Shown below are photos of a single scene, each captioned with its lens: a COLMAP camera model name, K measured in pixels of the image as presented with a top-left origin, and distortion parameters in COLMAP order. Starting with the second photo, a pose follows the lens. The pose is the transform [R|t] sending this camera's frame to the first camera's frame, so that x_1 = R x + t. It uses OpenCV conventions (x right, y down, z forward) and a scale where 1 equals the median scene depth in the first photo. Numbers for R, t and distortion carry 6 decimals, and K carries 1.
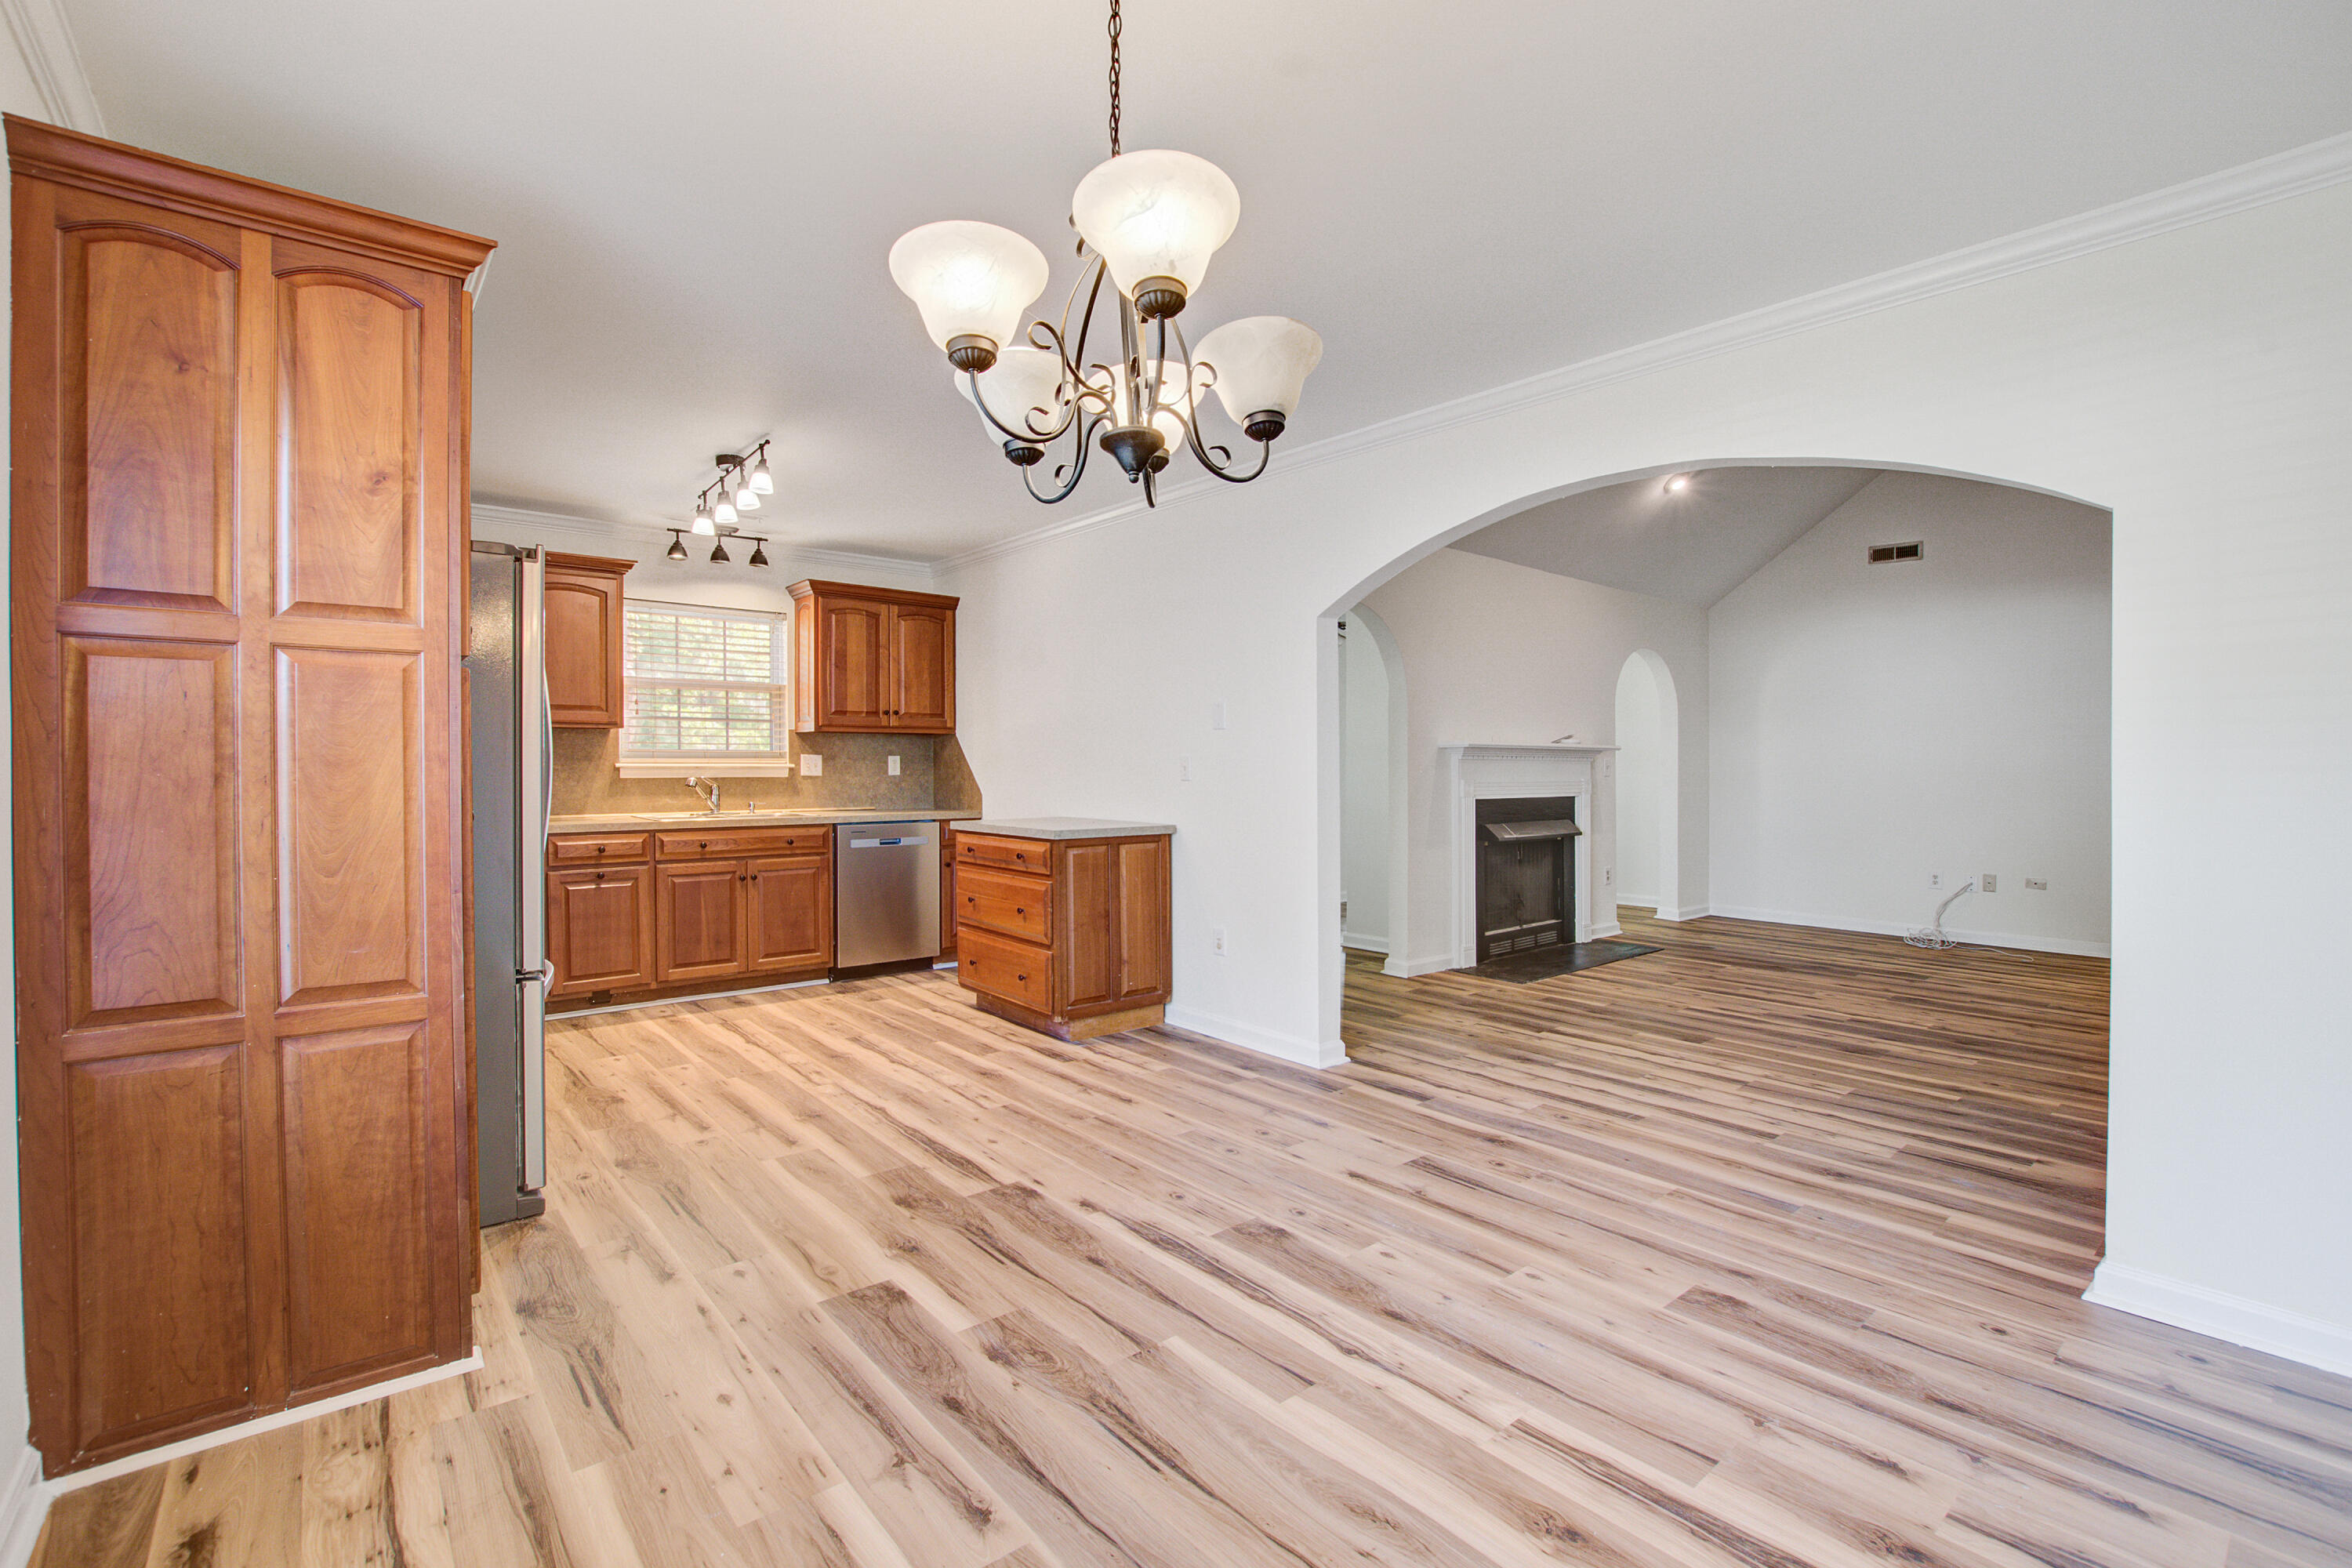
lens RADIAL K [[1019.1, 0, 1181.4], [0, 1019.1, 771.4], [0, 0, 1]] dist [-0.028730, 0.003661]
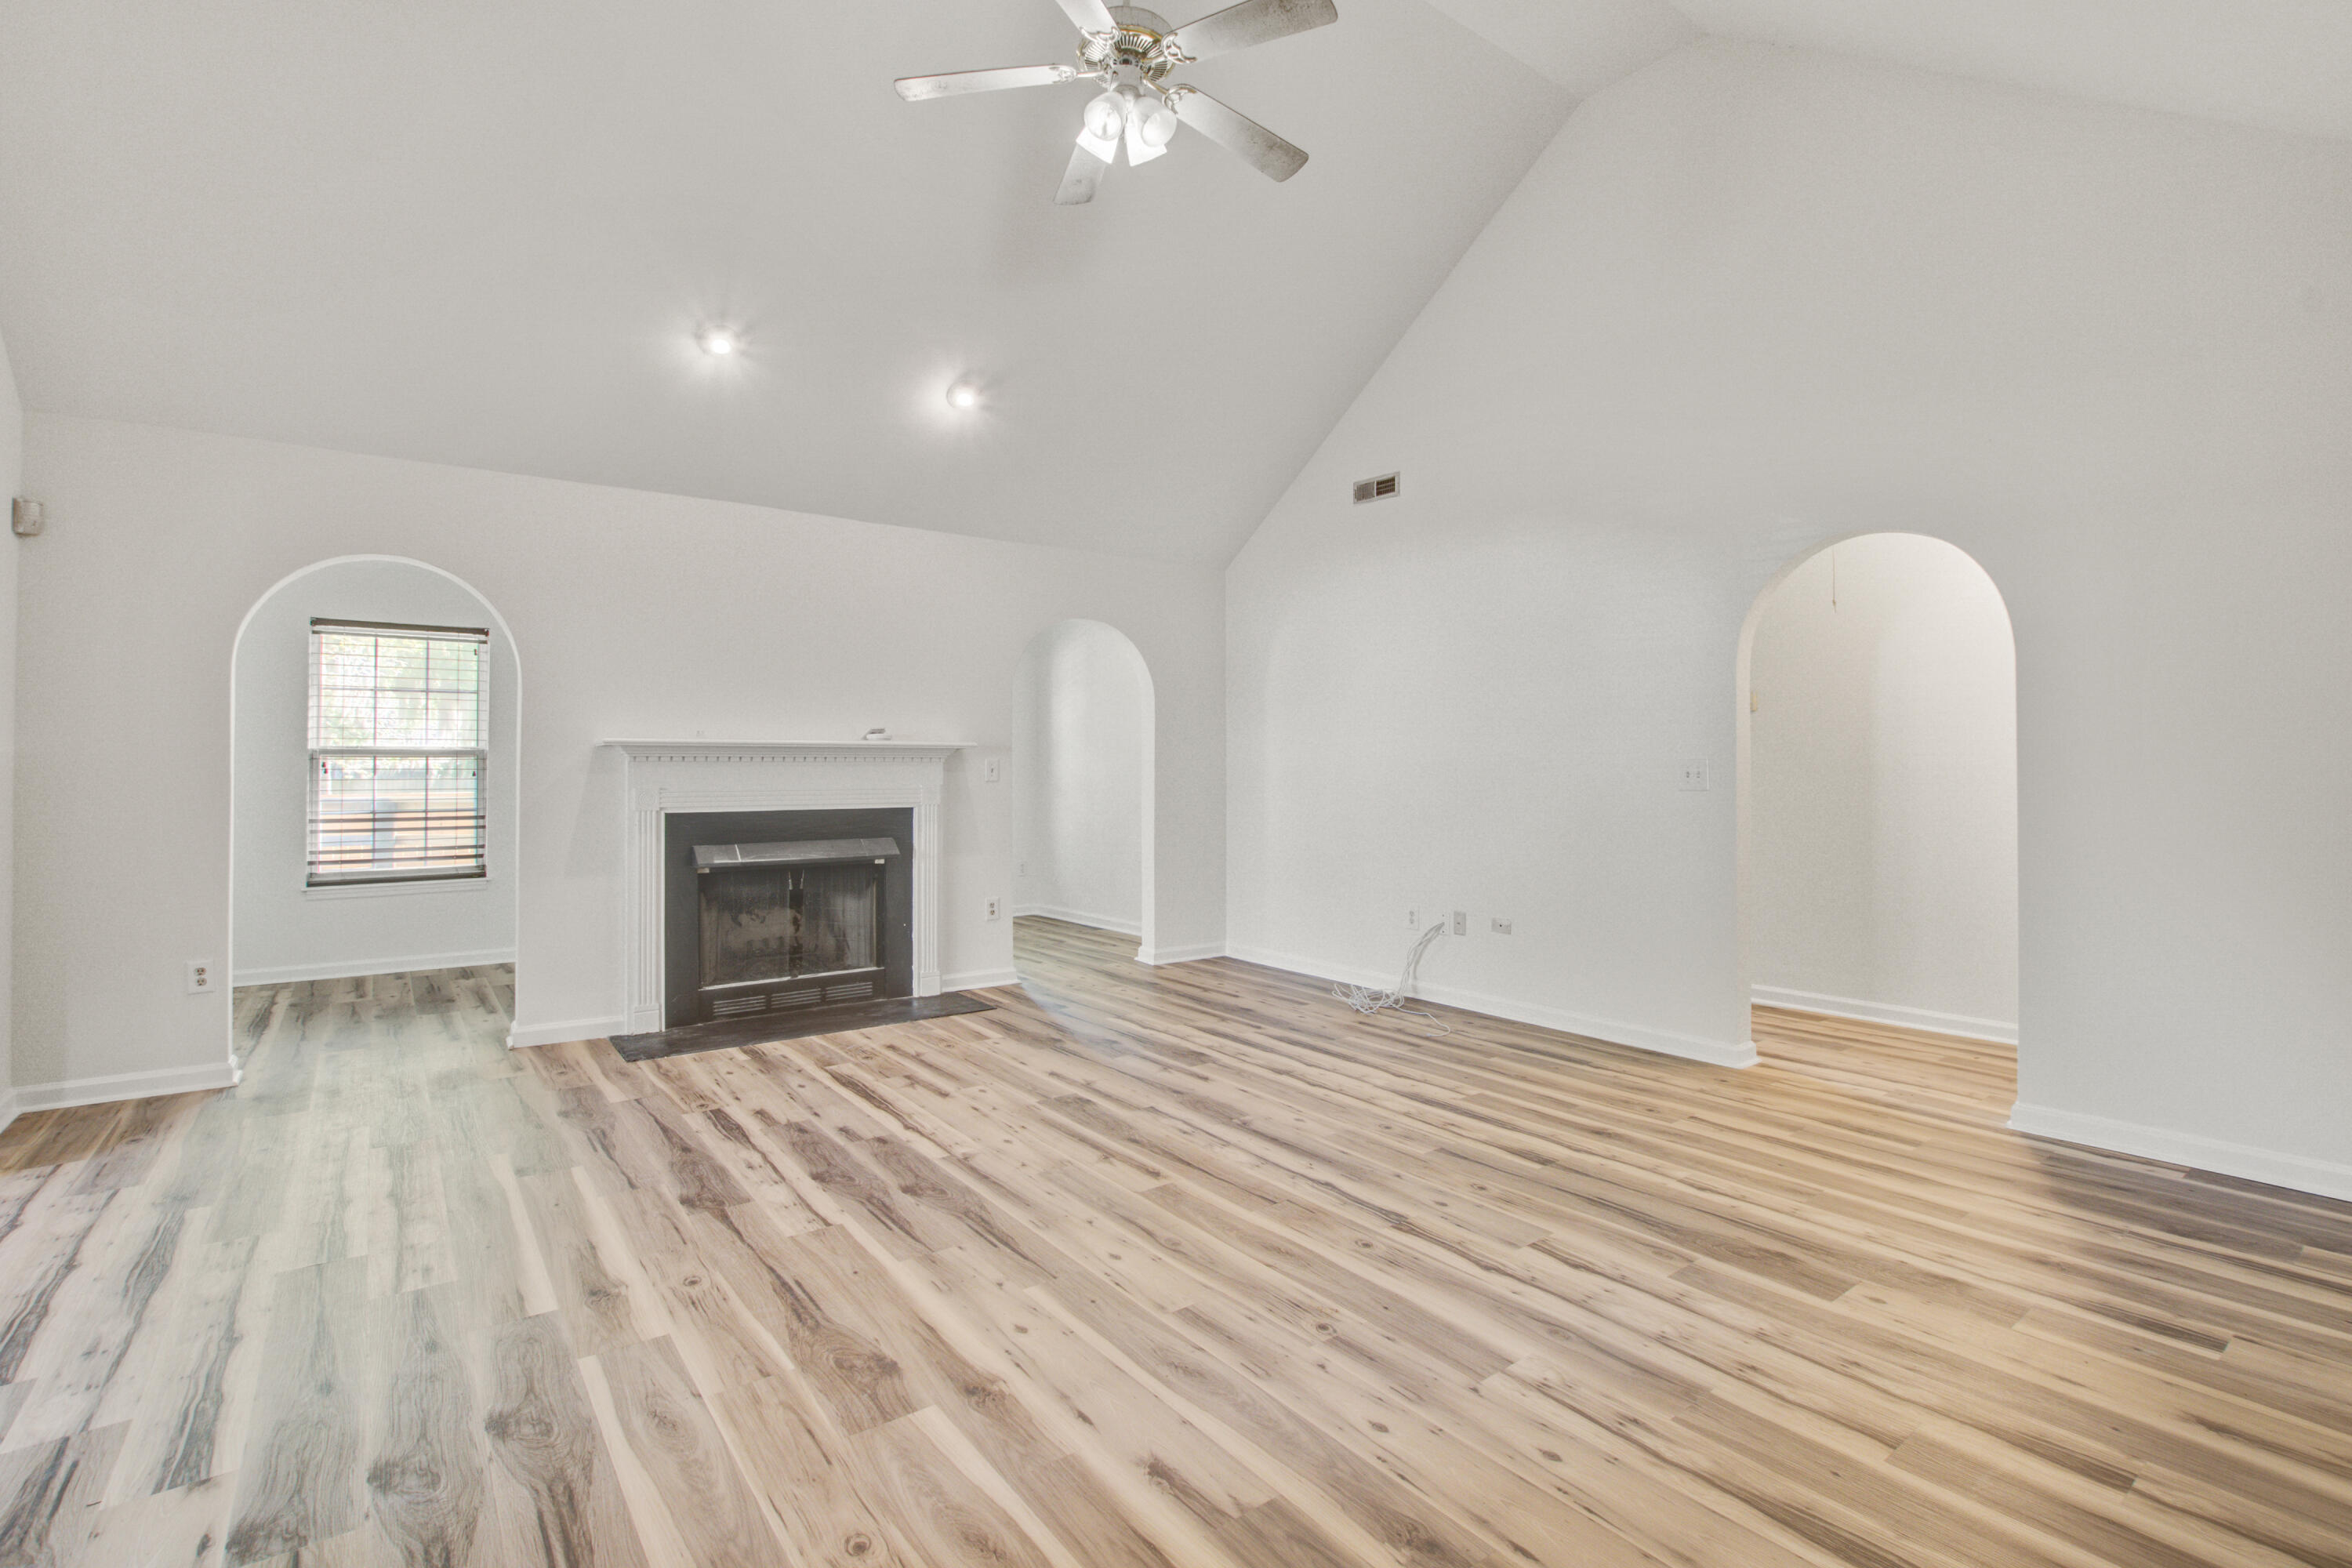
lens RADIAL K [[1019.1, 0, 1213.3], [0, 1019.1, 773.8], [0, 0, 1]] dist [-0.028730, 0.003661]
pose [[0.998116, -0.006409, -0.061024, 0.205017], [0.006044, 0.999963, -0.006151, 0.001196], [0.061061, 0.005770, 0.998117, 0.070597]]
